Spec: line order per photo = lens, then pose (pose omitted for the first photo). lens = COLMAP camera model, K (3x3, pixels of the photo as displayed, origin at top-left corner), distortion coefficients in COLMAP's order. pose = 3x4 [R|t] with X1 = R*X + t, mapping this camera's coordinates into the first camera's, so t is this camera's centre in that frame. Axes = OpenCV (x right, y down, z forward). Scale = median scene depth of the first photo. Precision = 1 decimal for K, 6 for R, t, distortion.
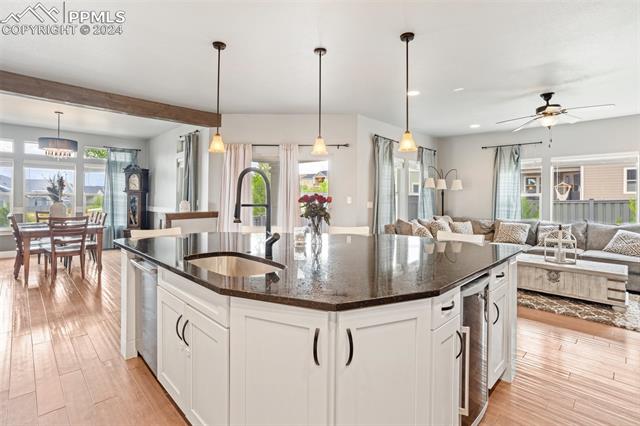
lens RADIAL K [[314.2, 0, 317.8], [0, 314.2, 196.6], [0, 0, 1]] dist [-0.028524, 0.000435]
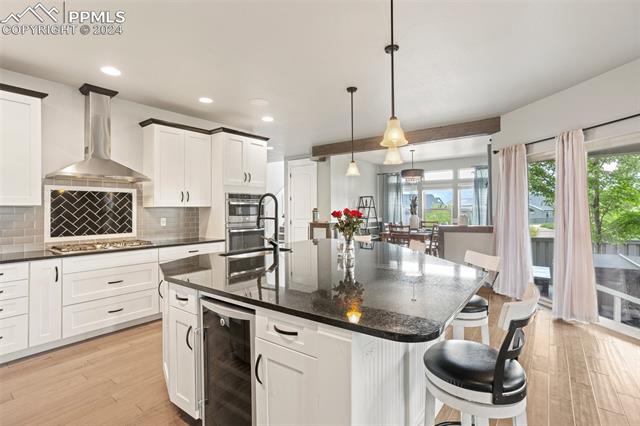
lens RADIAL K [[314.3, 0, 320.5], [0, 314.3, 201.6], [0, 0, 1]] dist [-0.026419, 0.000384]
pose [[0.161262, -0.033087, -0.986357, 0.503982], [0.008852, 0.999446, -0.032079, -0.000213], [0.986872, -0.003558, 0.161466, 0.387923]]
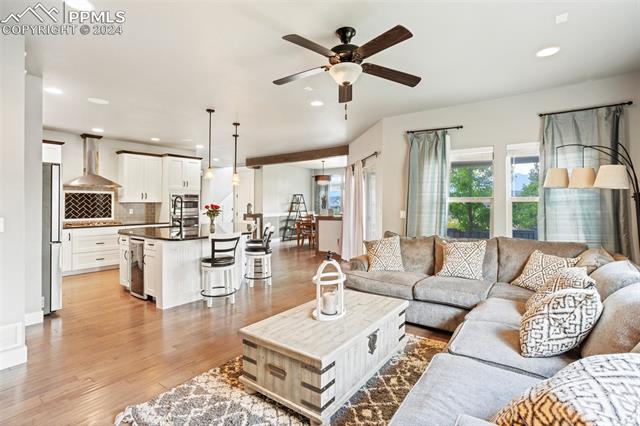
lens RADIAL K [[314.2, 0, 317.8], [0, 314.2, 196.6], [0, 0, 1]] dist [-0.028524, 0.000435]
pose [[0.164159, -0.031407, -0.985934, 1.106467], [0.003186, 0.999505, -0.031309, 0.003792], [0.986429, 0.001999, 0.164178, 0.699335]]
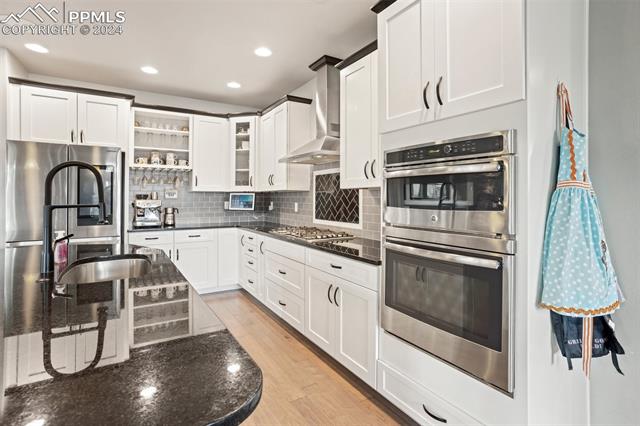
lens RADIAL K [[314.2, 0, 317.8], [0, 314.2, 196.6], [0, 0, 1]] dist [-0.028524, 0.000435]
pose [[-0.976143, -0.007988, 0.216981, -0.414396], [-0.008885, 0.999956, -0.003159, -0.000215], [-0.216947, -0.005011, -0.976171, 0.649003]]
